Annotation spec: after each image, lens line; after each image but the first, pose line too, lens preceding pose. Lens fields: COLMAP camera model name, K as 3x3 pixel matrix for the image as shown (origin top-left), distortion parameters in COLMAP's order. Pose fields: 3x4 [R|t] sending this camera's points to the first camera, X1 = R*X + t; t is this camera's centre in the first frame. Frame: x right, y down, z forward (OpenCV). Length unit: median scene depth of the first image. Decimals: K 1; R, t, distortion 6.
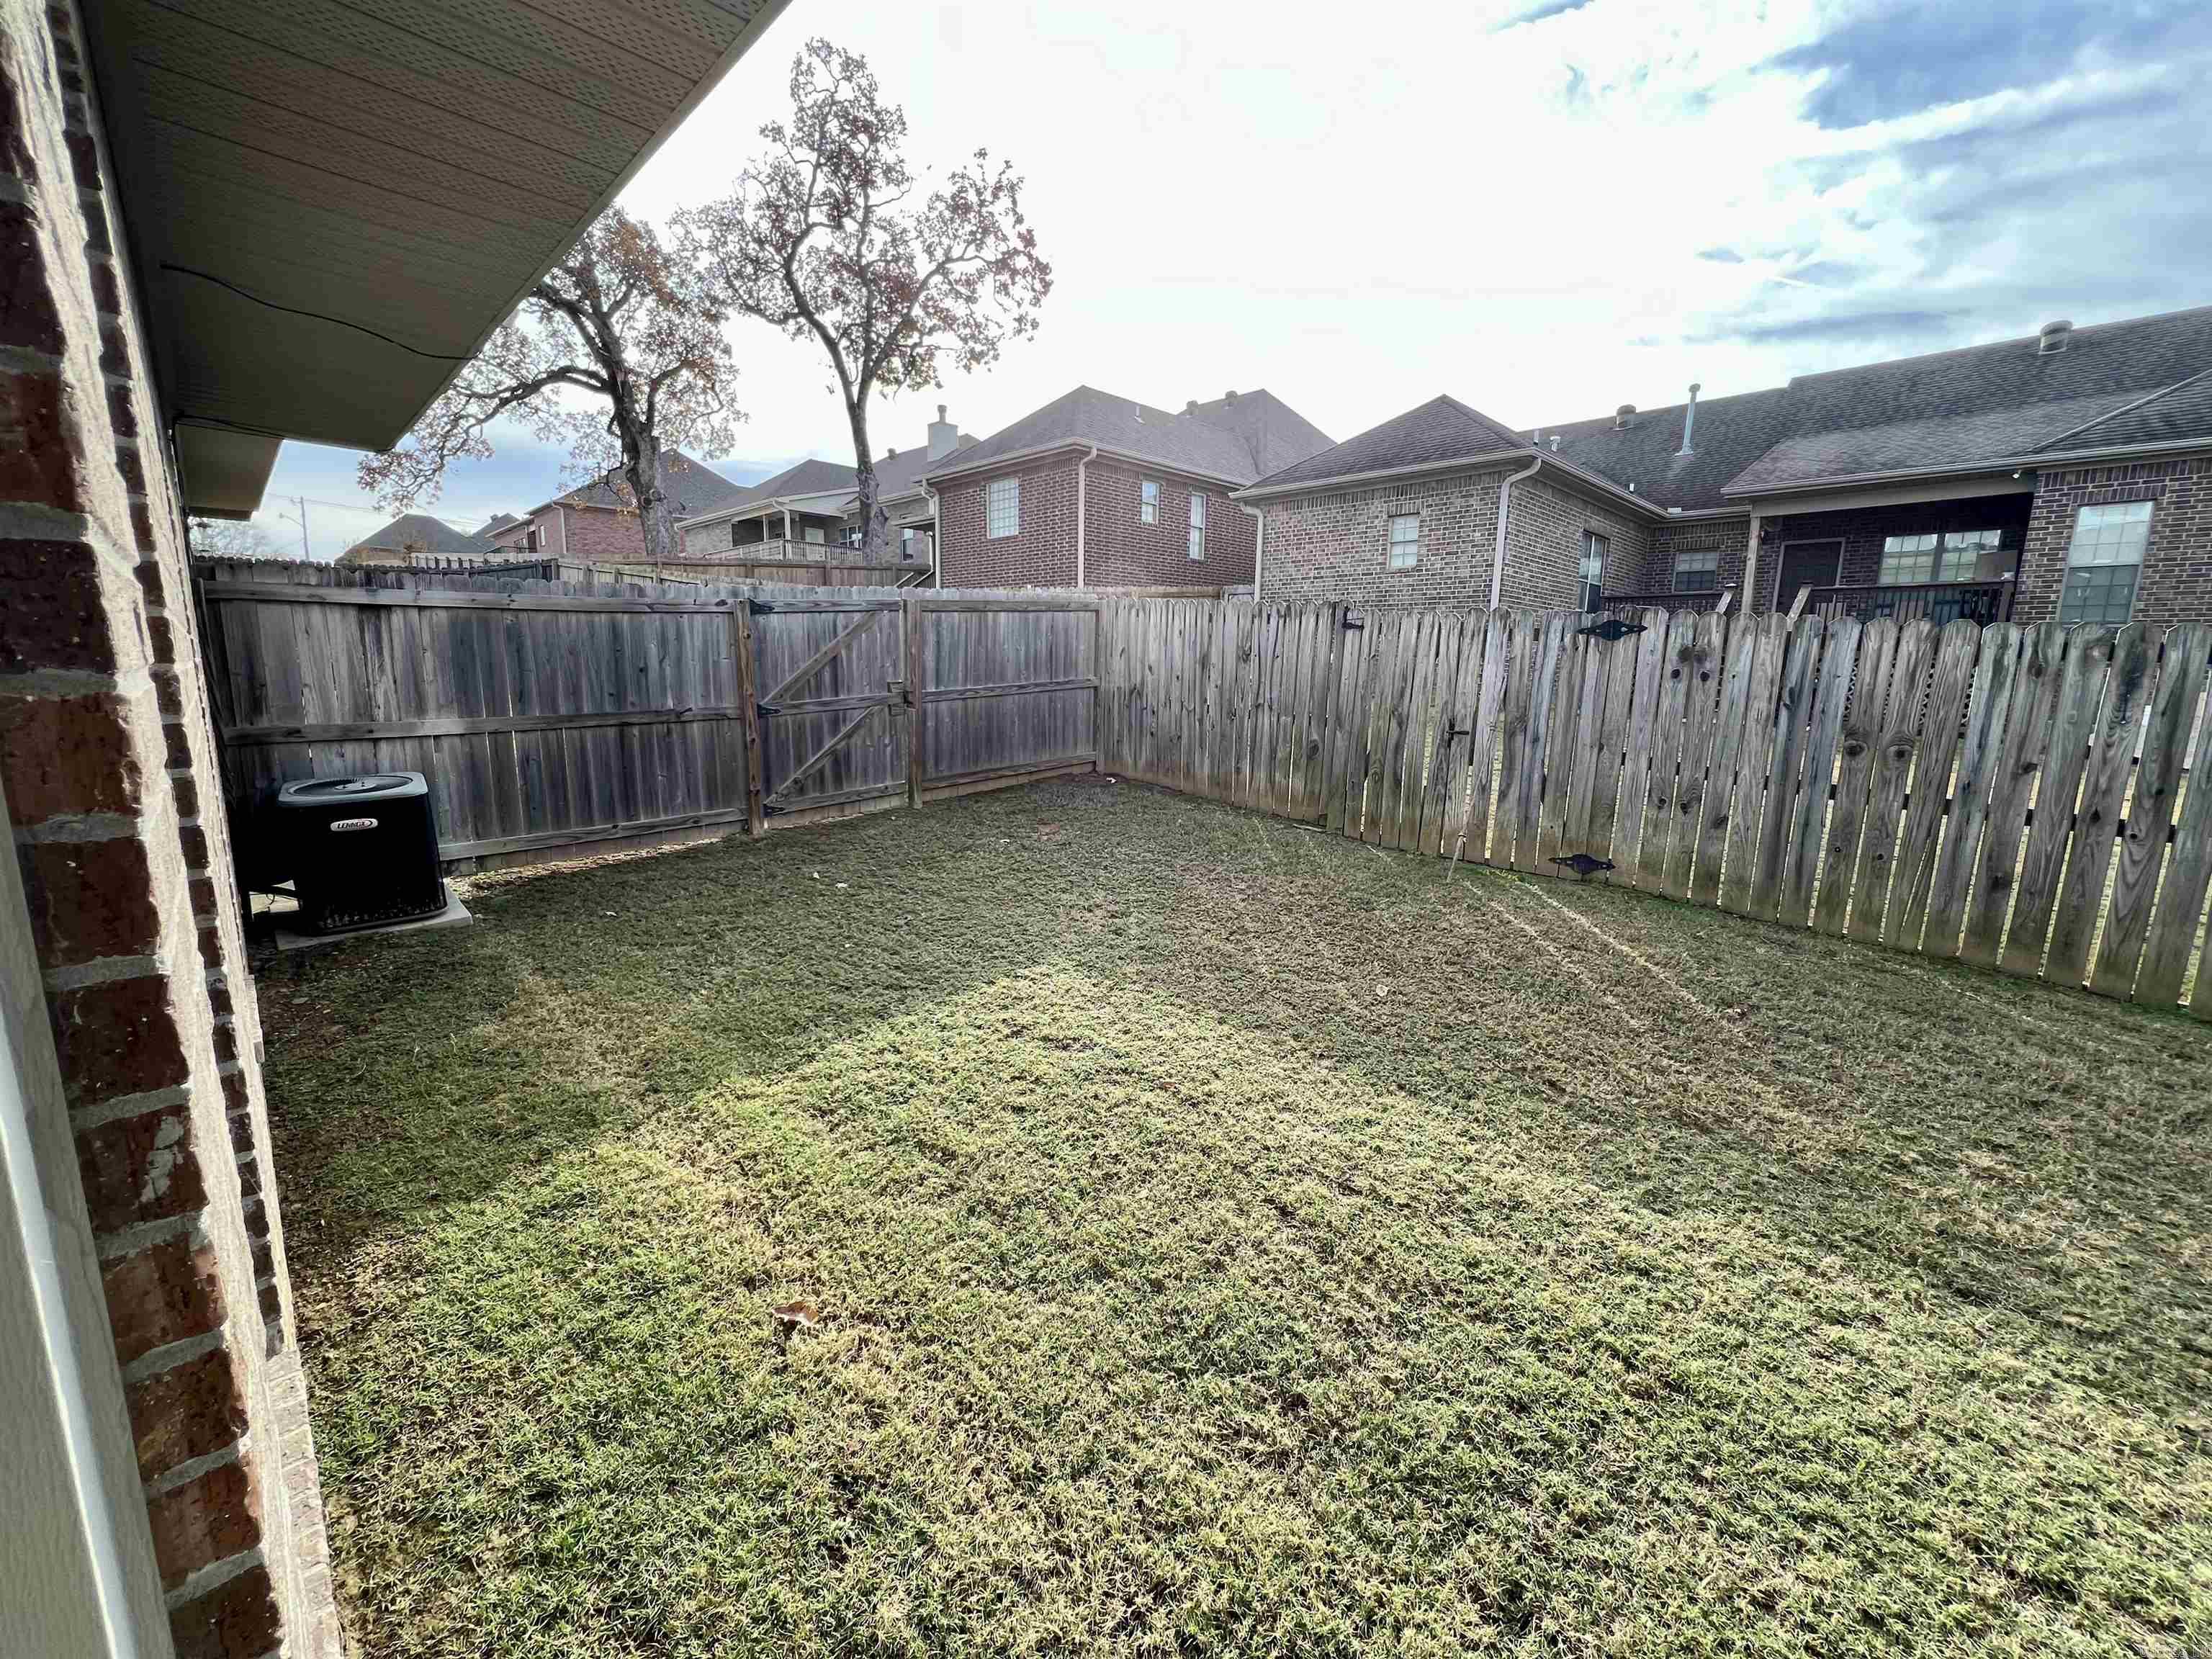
lens RADIAL K [[885.1, 0, 1104.7], [0, 885.1, 826.1], [0, 0, 1]] dist [-0.001602, 0.000110]
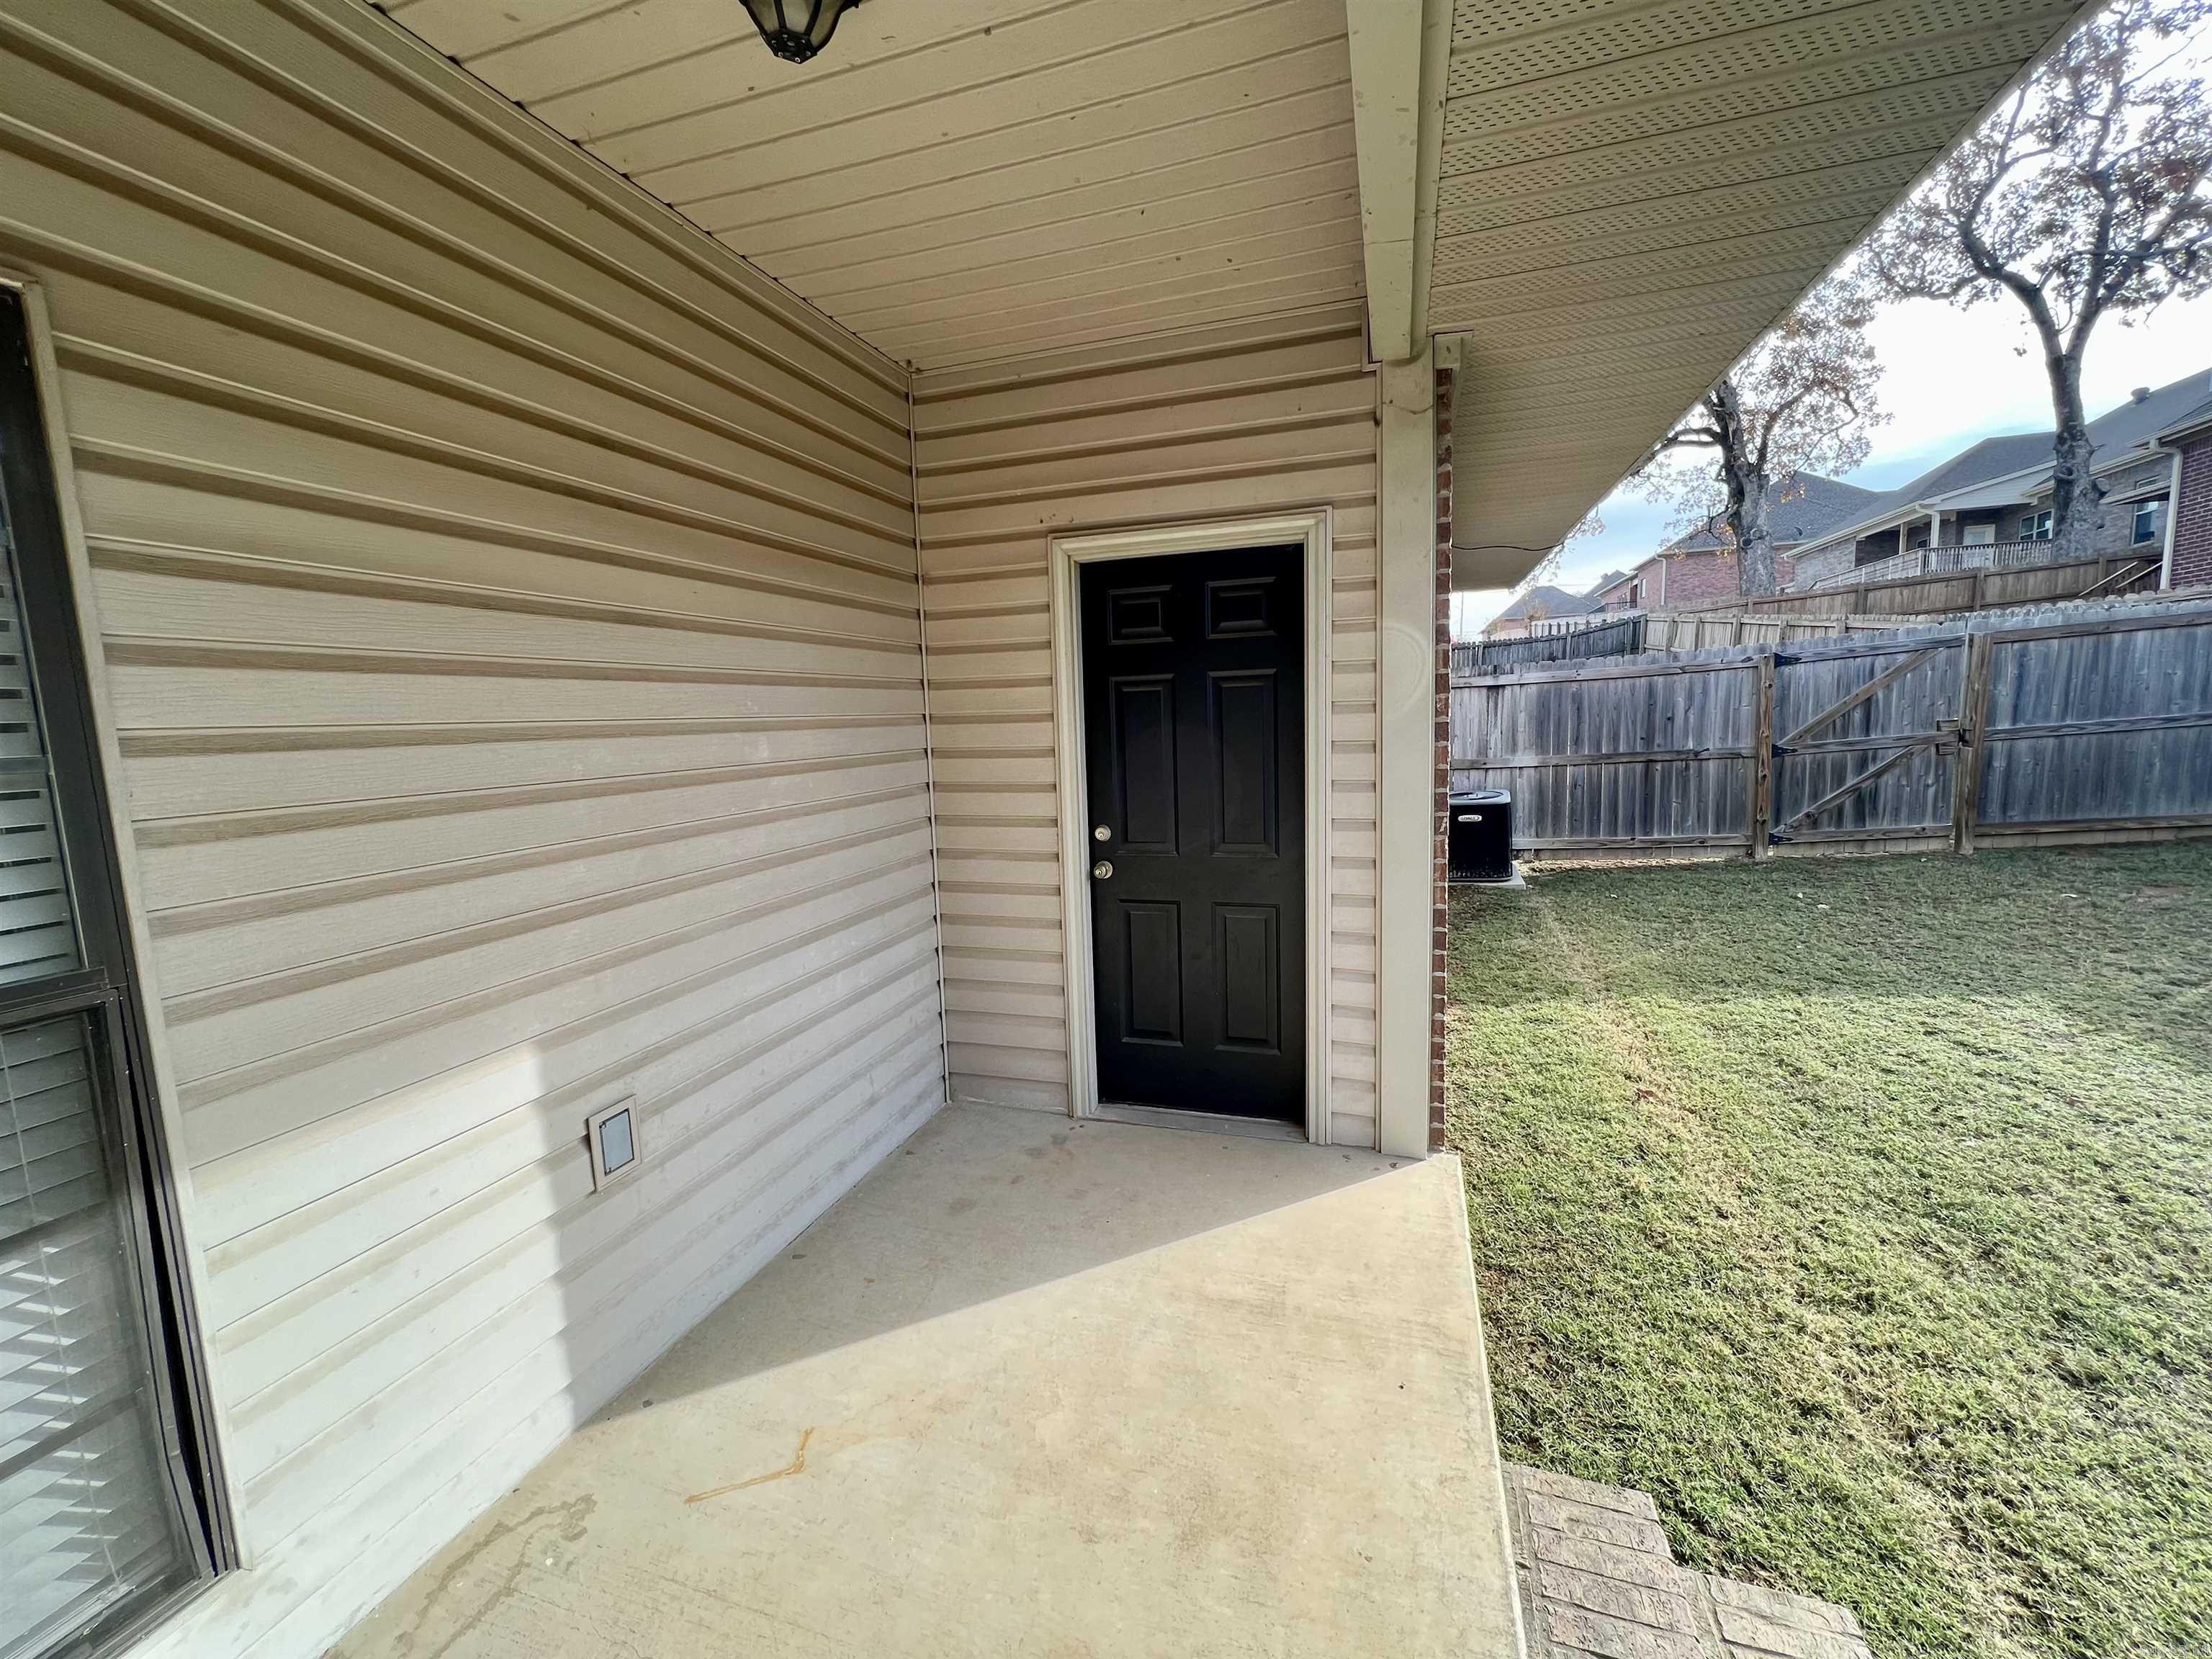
lens RADIAL K [[890.1, 0, 1107.3], [0, 890.1, 824.7], [0, 0, 1]] dist [-0.001873, -0.000080]
pose [[0.460551, 0.070190, -0.884854, 0.546708], [-0.113108, 0.993383, 0.019928, 0.090635], [0.880397, 0.090906, 0.465442, -0.648801]]
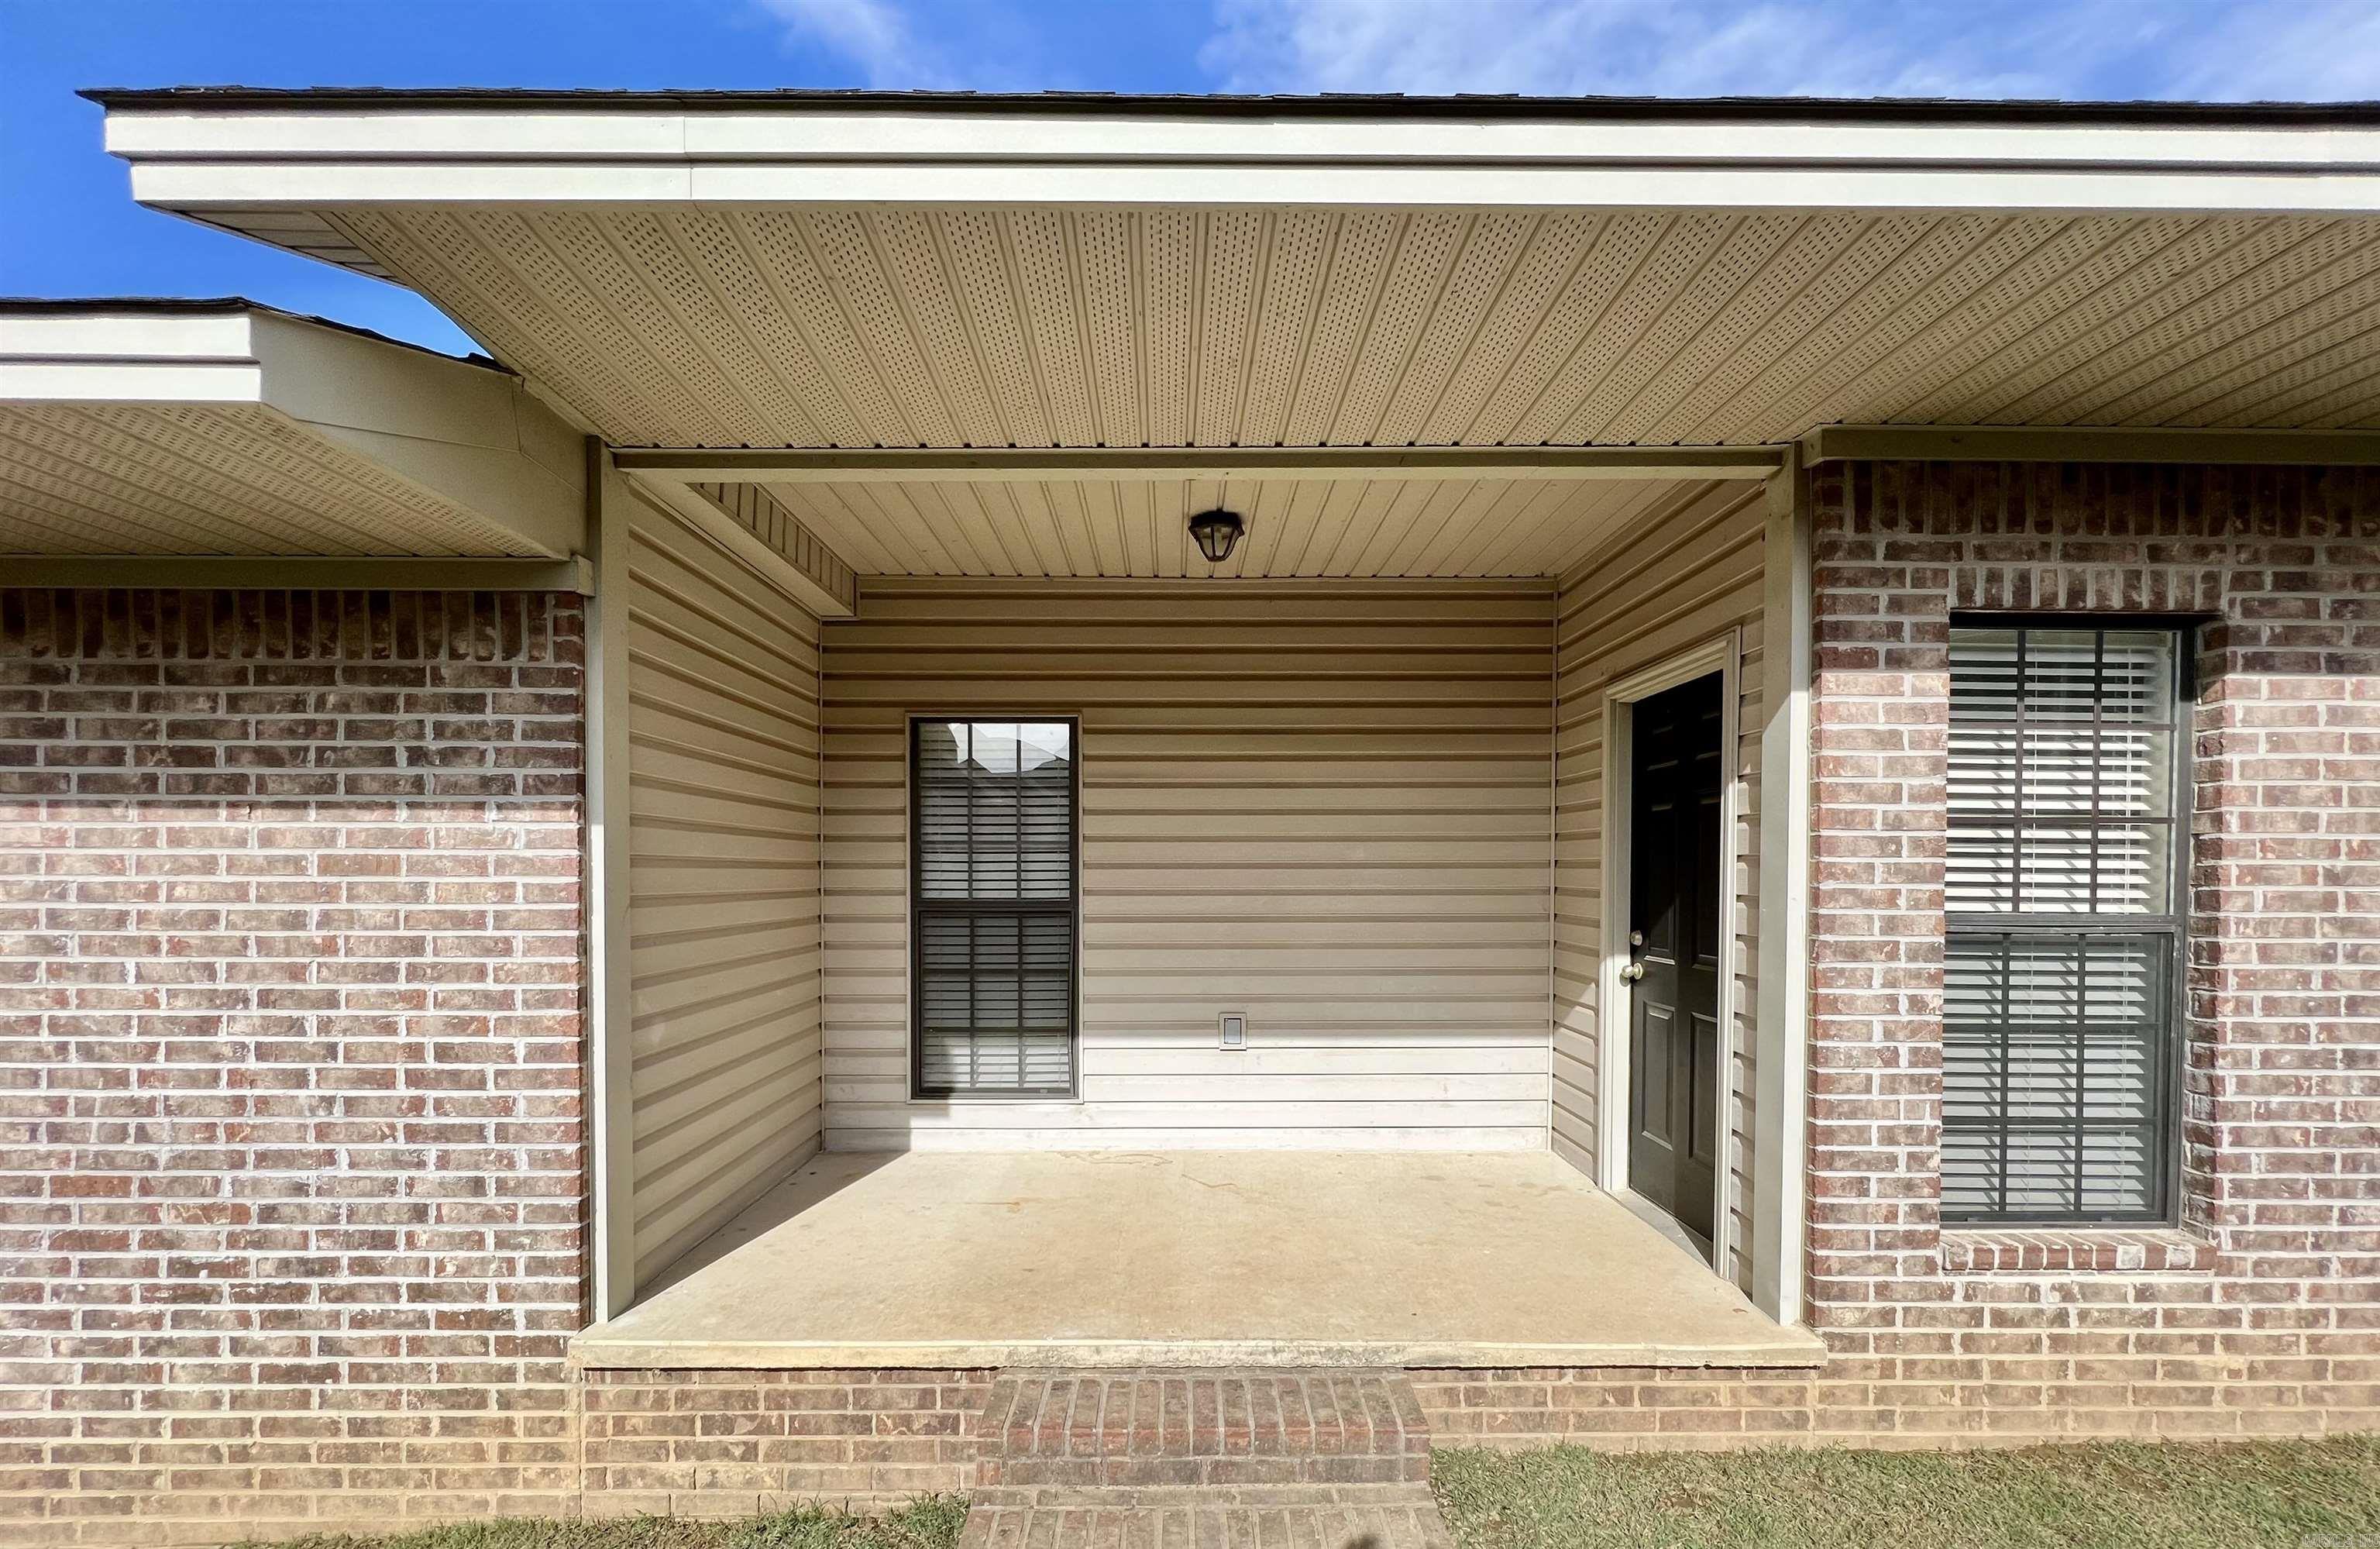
lens RADIAL K [[957.8, 0, 1184.1], [0, 957.8, 890.9], [0, 0, 1]] dist [-0.001394, 0.000256]
pose [[-0.696043, -0.010013, -0.717930, 0.983084], [-0.141245, 0.982274, 0.123239, -0.021489], [0.703970, 0.187184, -0.685119, 0.377096]]
